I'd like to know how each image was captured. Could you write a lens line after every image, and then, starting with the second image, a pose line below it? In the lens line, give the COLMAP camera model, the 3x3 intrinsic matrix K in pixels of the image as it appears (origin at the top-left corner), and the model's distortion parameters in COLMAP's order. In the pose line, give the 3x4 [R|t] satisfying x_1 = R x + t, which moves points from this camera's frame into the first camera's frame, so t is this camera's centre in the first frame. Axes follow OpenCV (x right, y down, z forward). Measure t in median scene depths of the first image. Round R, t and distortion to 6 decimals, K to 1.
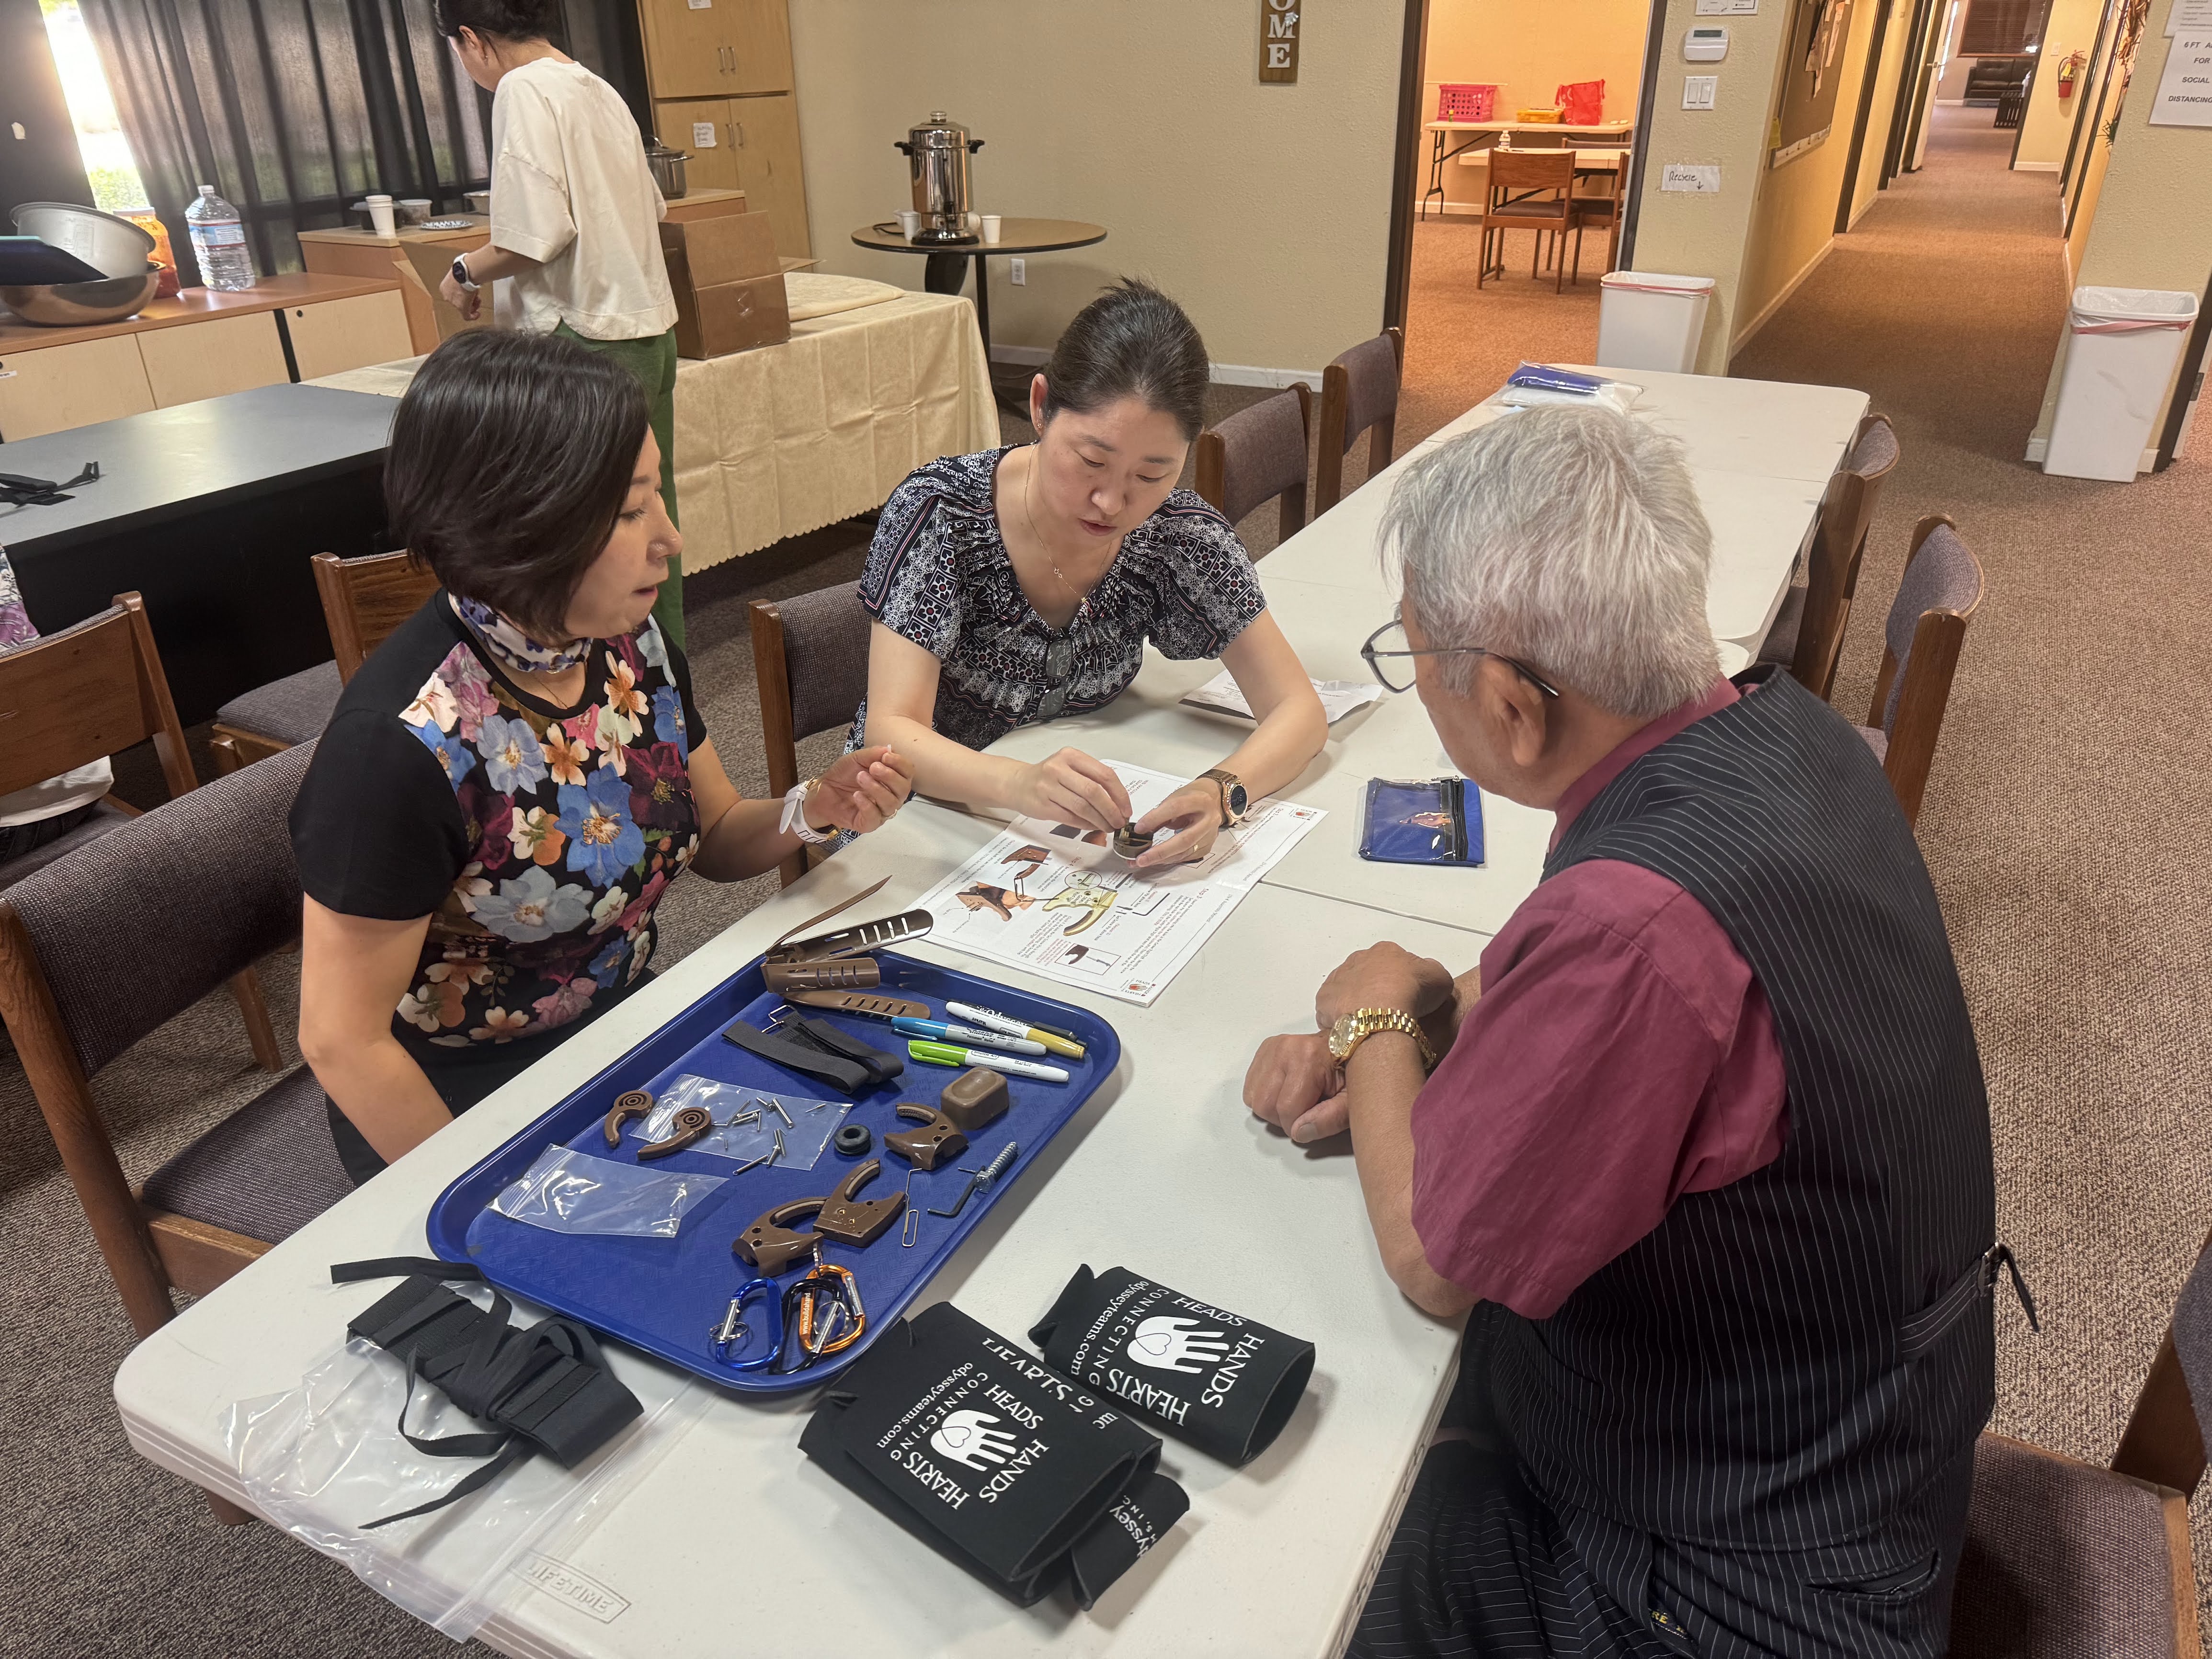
lens RADIAL K [[1602.8, 0, 1133.6], [0, 1602.8, 834.0], [0, 0, 1]] dist [0.052159, -0.065556]
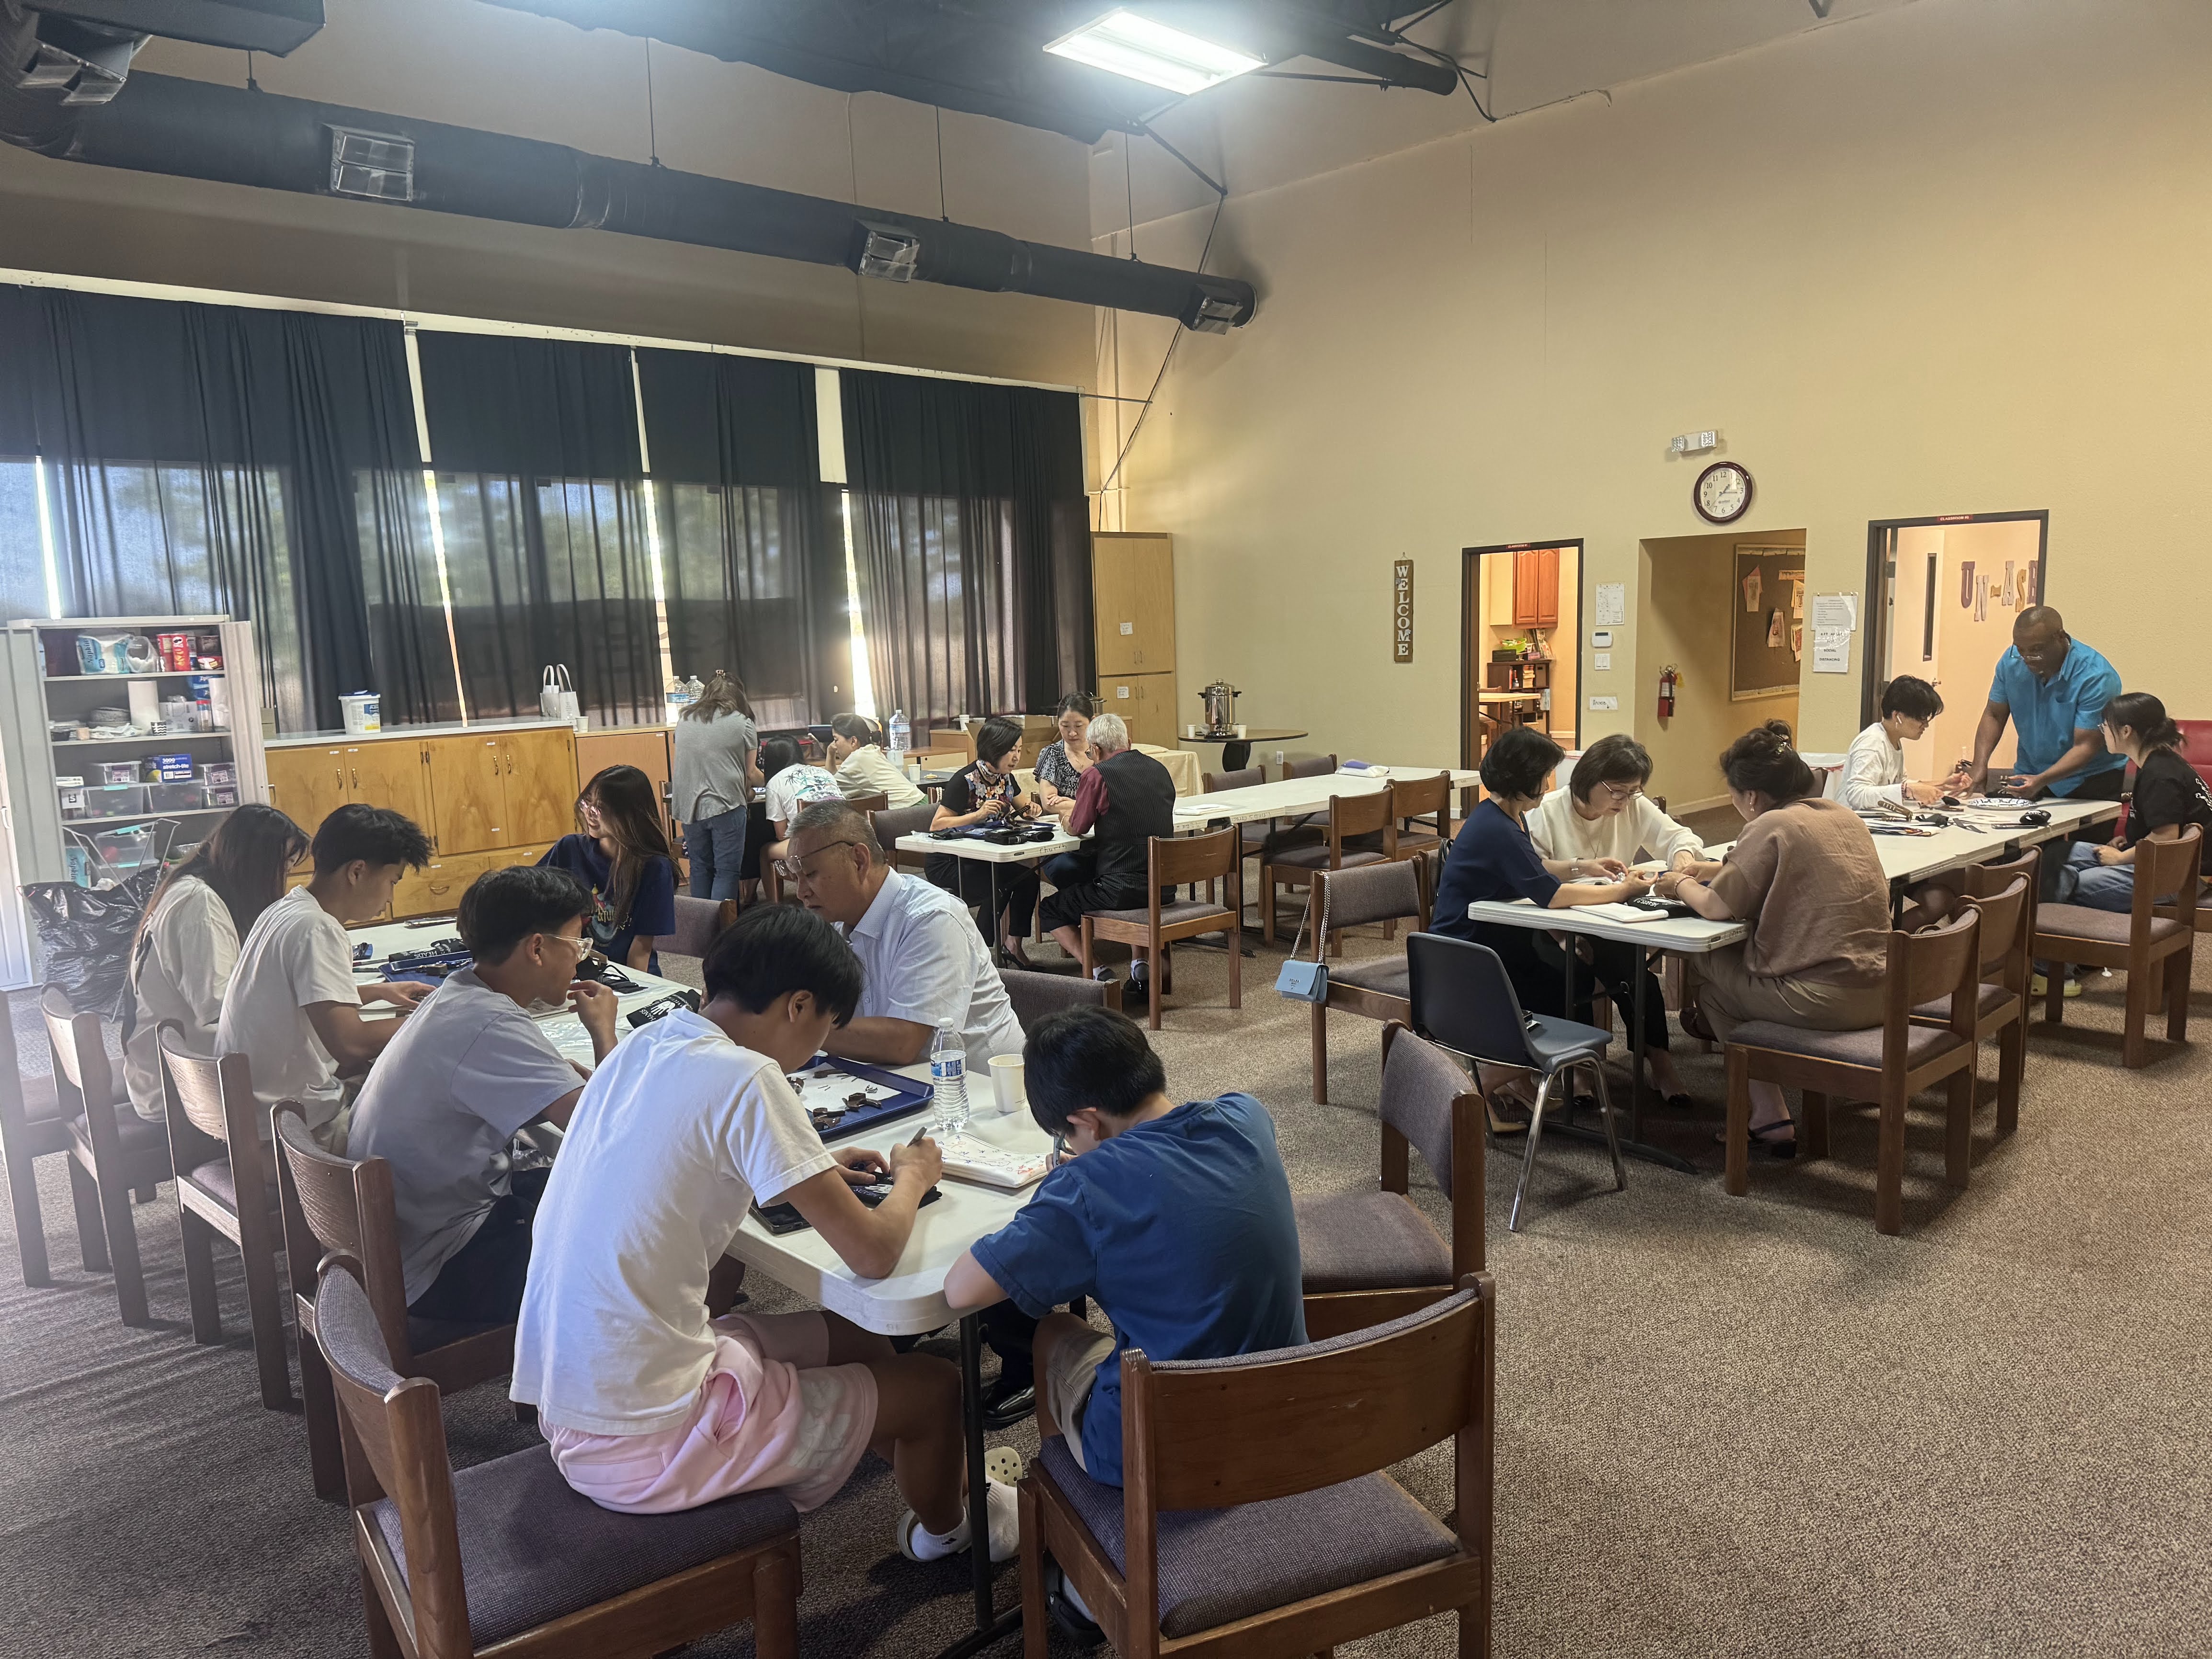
lens RADIAL K [[1602.8, 0, 1133.6], [0, 1602.8, 834.0], [0, 0, 1]] dist [0.052159, -0.065556]
pose [[0.948233, 0.013919, -0.317269, 0.424568], [-0.116246, 0.944916, -0.305975, 0.377070], [0.295534, 0.327017, 0.897619, -0.799892]]
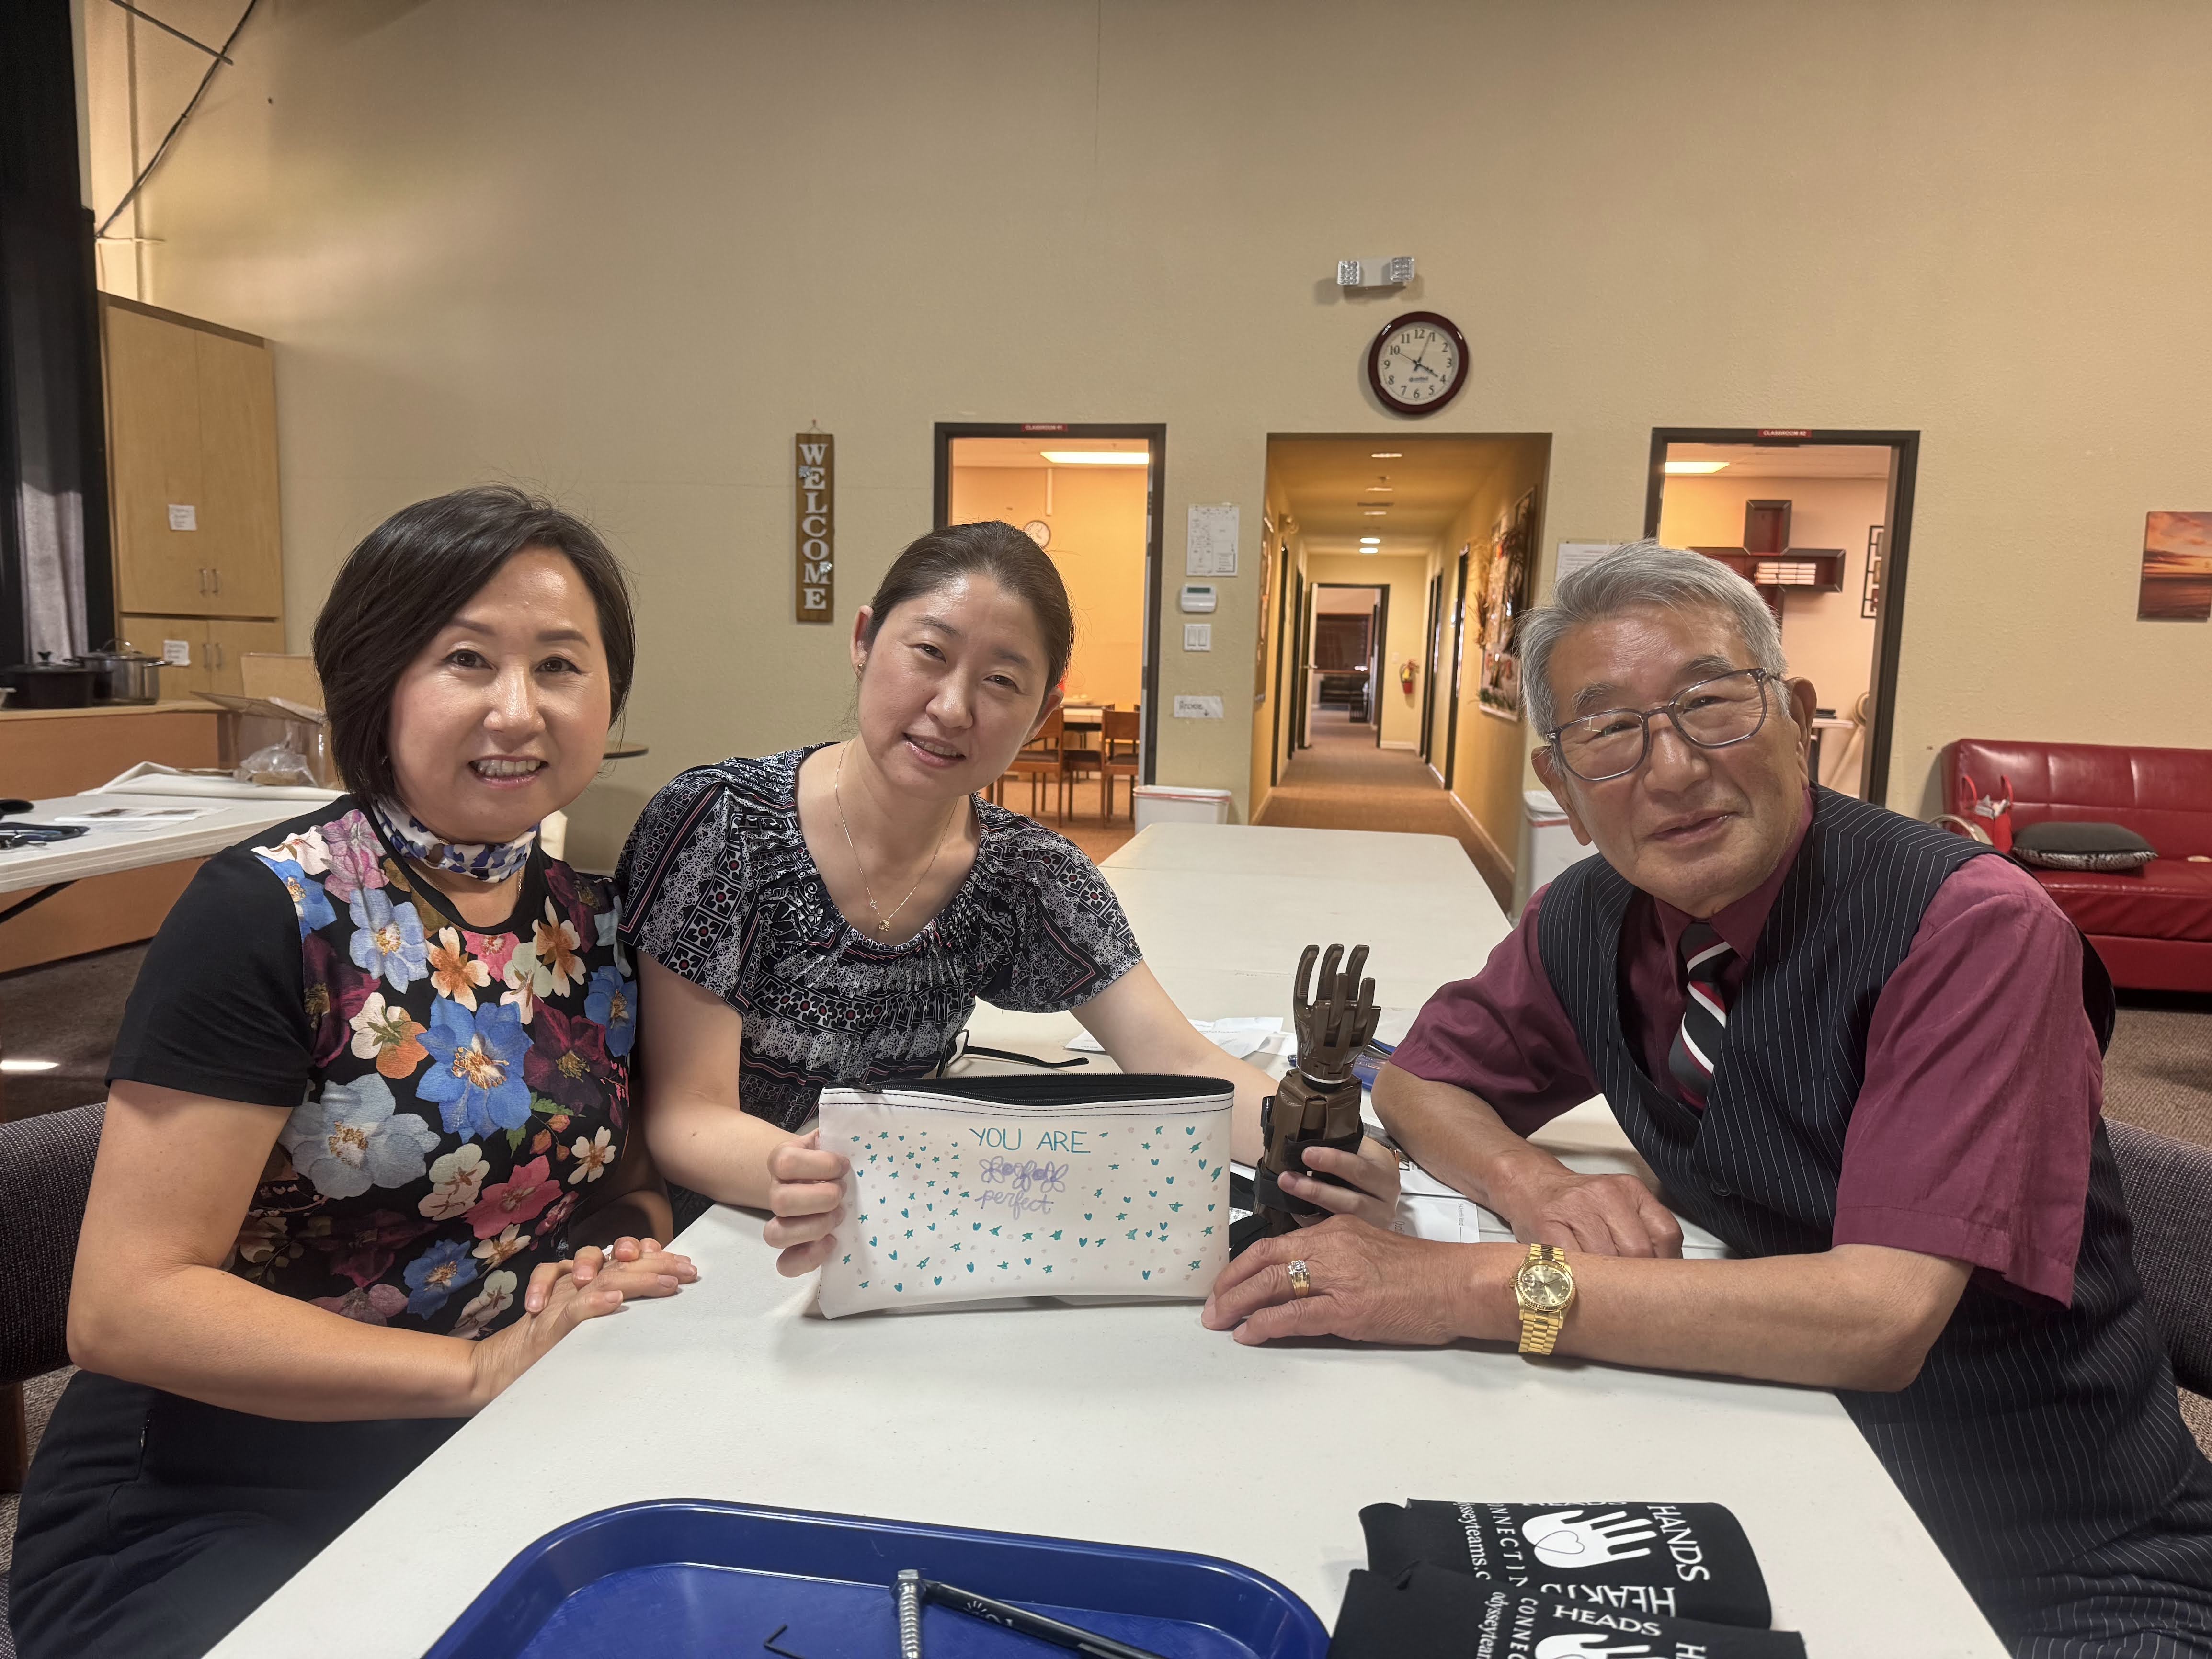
lens RADIAL K [[1541.0, 0, 1141.0], [0, 1541.0, 835.8], [0, 0, 1]] dist [0.092634, -0.121212]
pose [[0.945270, -0.011176, 0.326099, -0.044212], [0.120471, 0.940753, -0.316970, 0.014406], [-0.303236, 0.338908, 0.890612, 0.087283]]
